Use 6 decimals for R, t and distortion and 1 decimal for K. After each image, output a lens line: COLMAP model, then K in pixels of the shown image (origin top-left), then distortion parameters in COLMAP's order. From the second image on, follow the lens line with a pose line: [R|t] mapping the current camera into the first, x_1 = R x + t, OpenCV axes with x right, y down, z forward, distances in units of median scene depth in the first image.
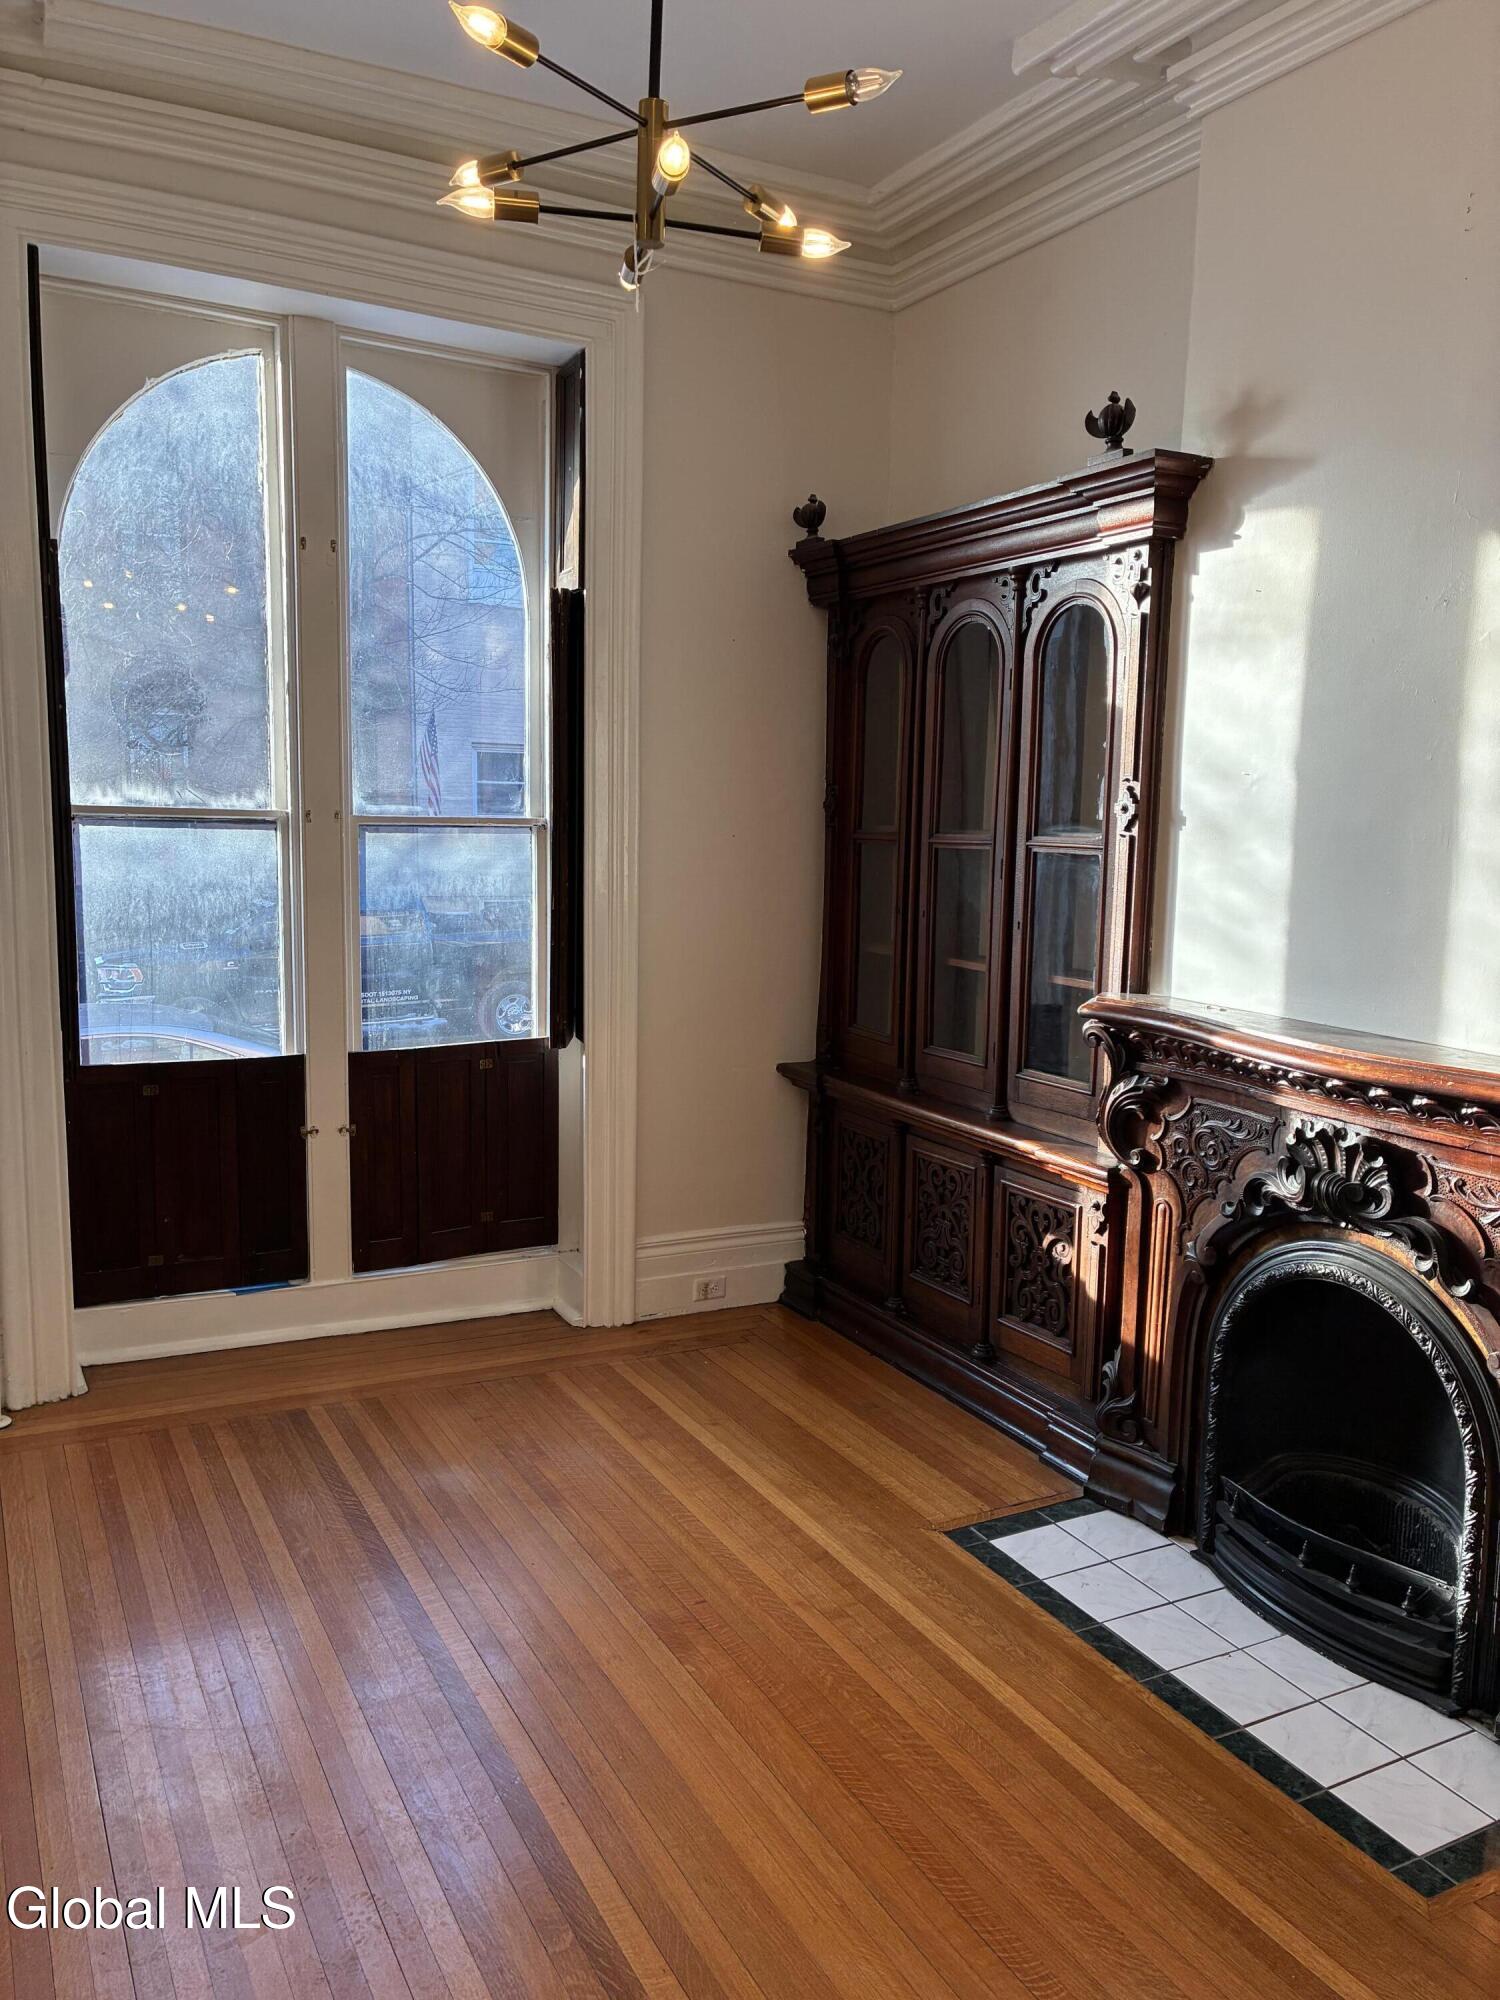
lens RADIAL K [[1506.0, 0, 741.1], [0, 1506.0, 997.5], [0, 0, 1]] dist [0.055170, -0.065537]
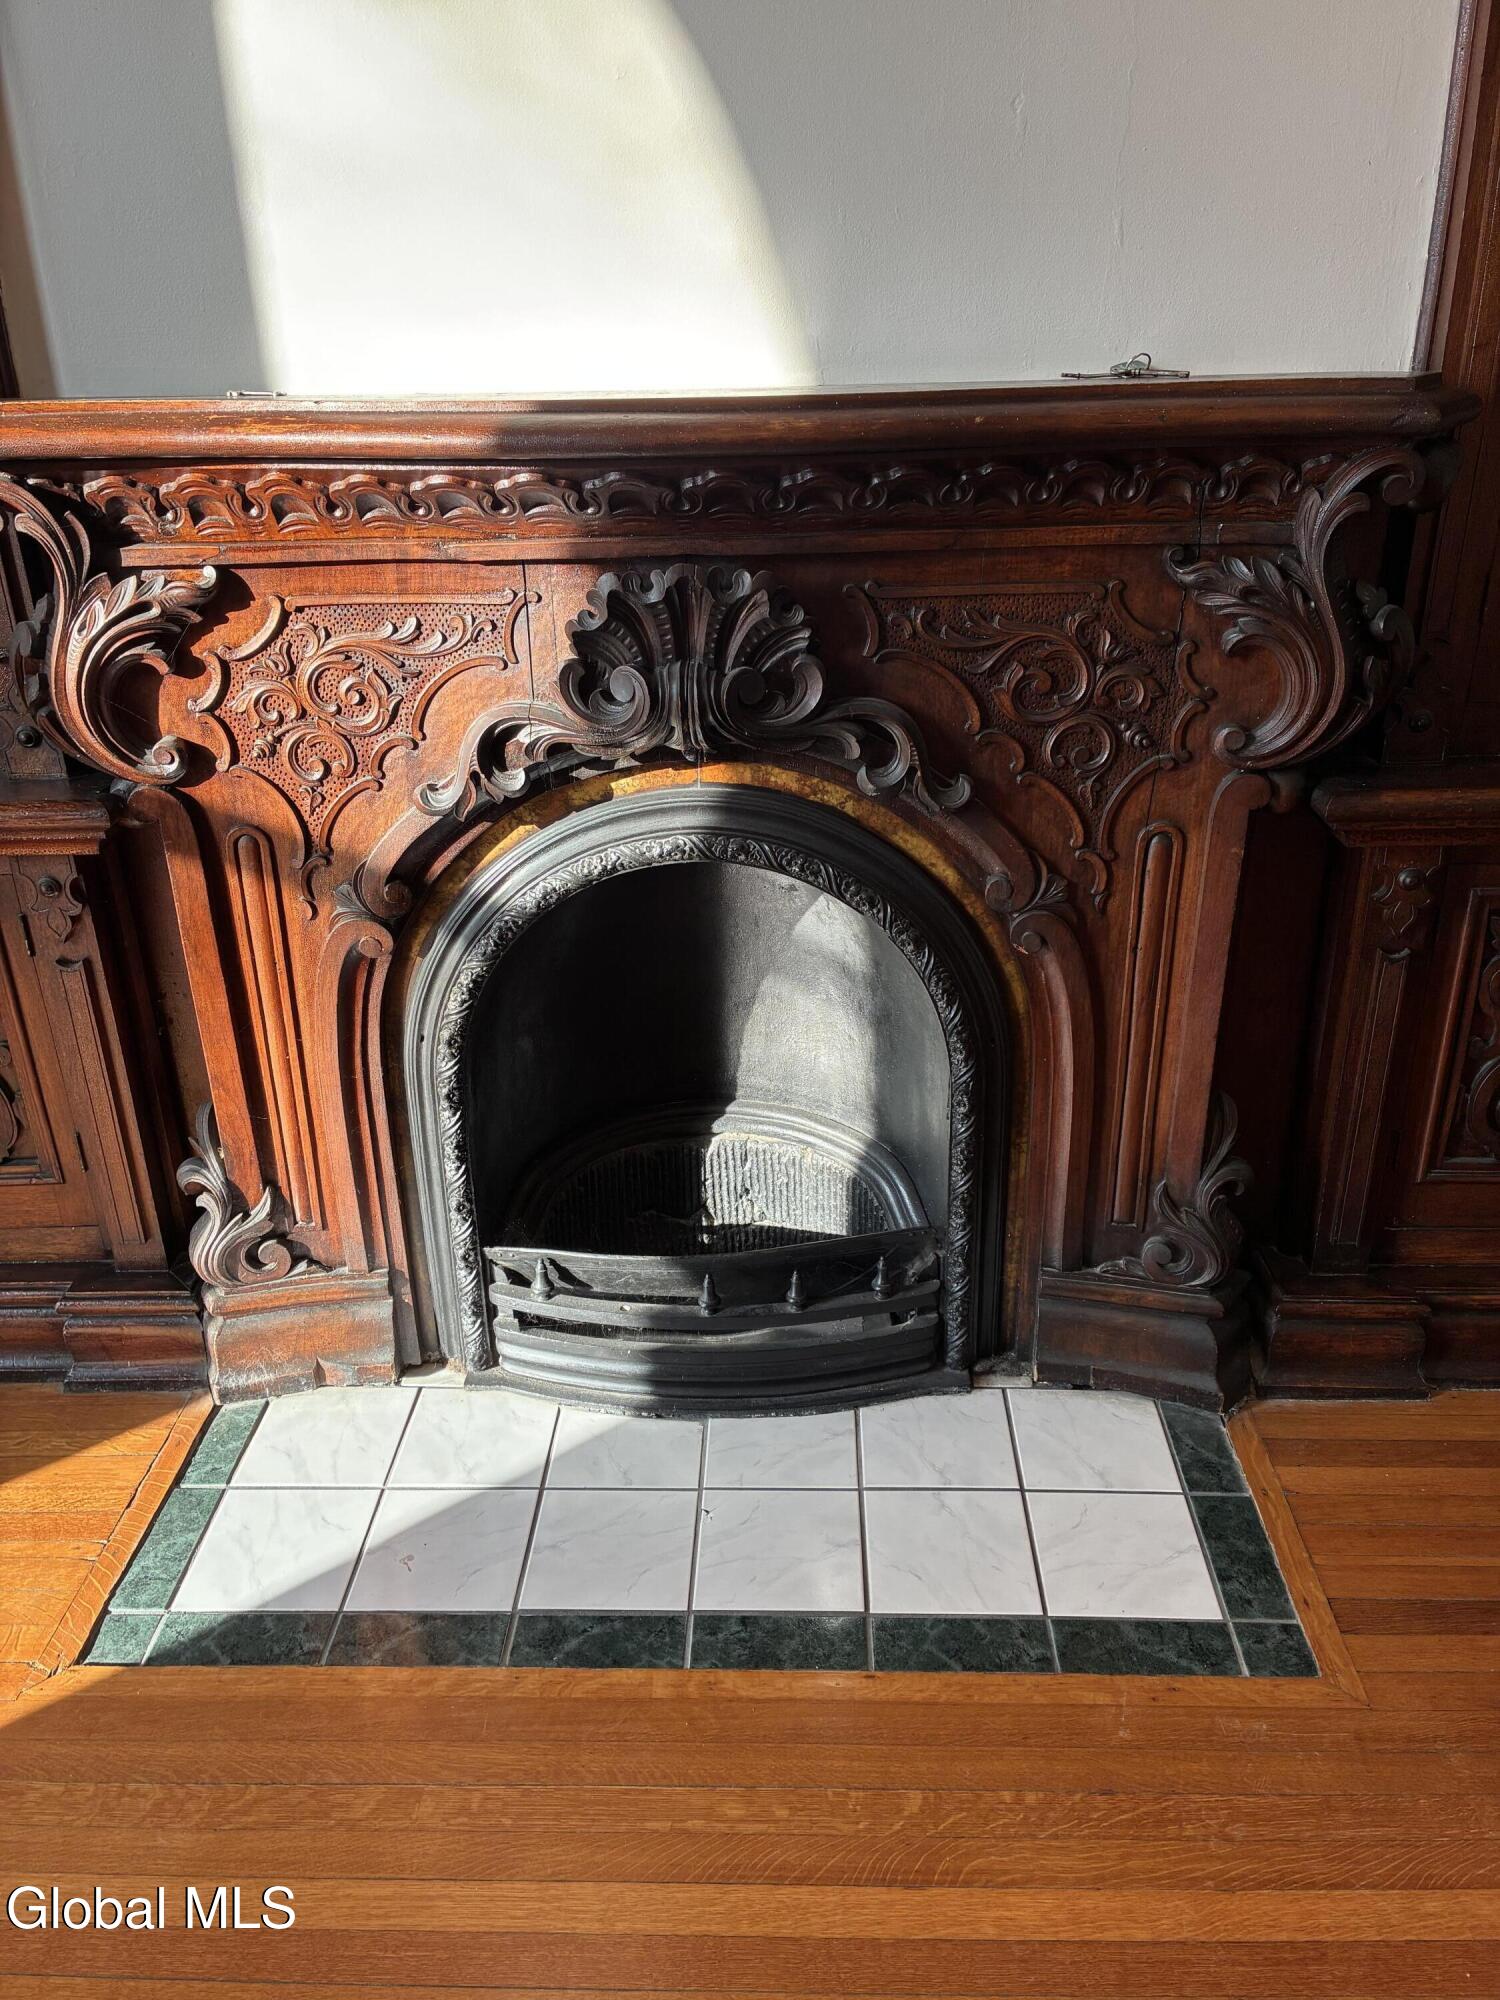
lens RADIAL K [[1506.0, 0, 750.7], [0, 1506.0, 1000.6], [0, 0, 1]] dist [0.055170, -0.065537]
pose [[0.488586, -0.383338, 0.783796, -0.051094], [0.146977, 0.921640, 0.359135, 0.031872], [-0.860047, -0.060268, 0.506643, 0.597514]]
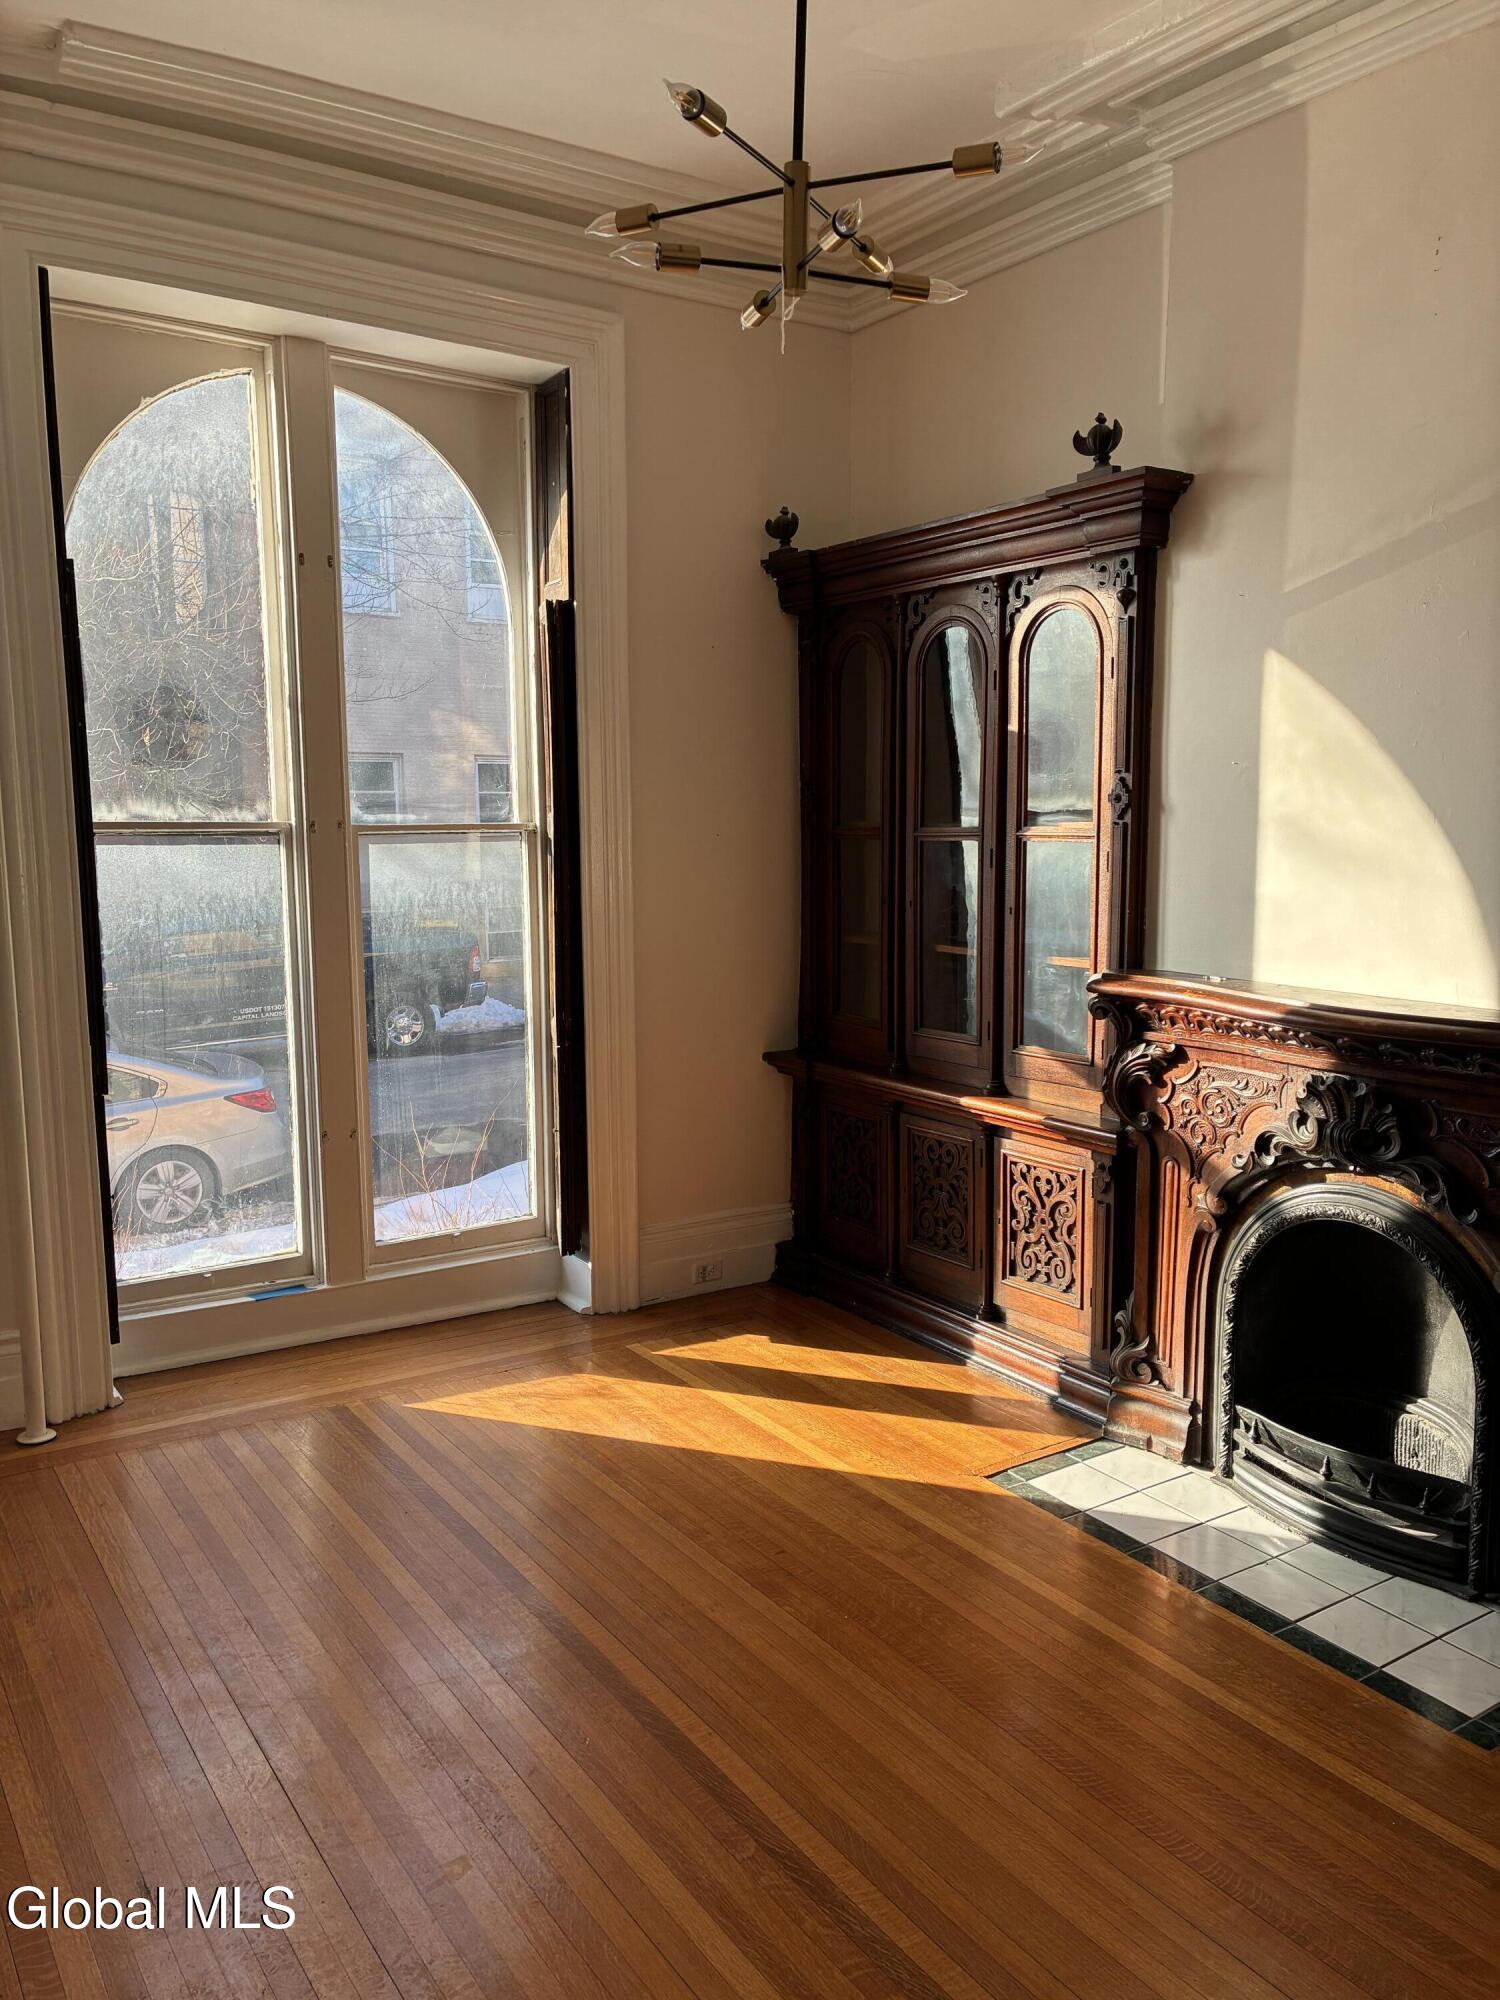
lens RADIAL K [[1506.0, 0, 737.8], [0, 1506.0, 1001.1], [0, 0, 1]] dist [0.055170, -0.065537]
pose [[0.994837, -0.038046, 0.094083, -0.127252], [0.037963, 0.999276, 0.002670, 0.006948], [-0.094117, 0.000915, 0.995561, -0.051514]]
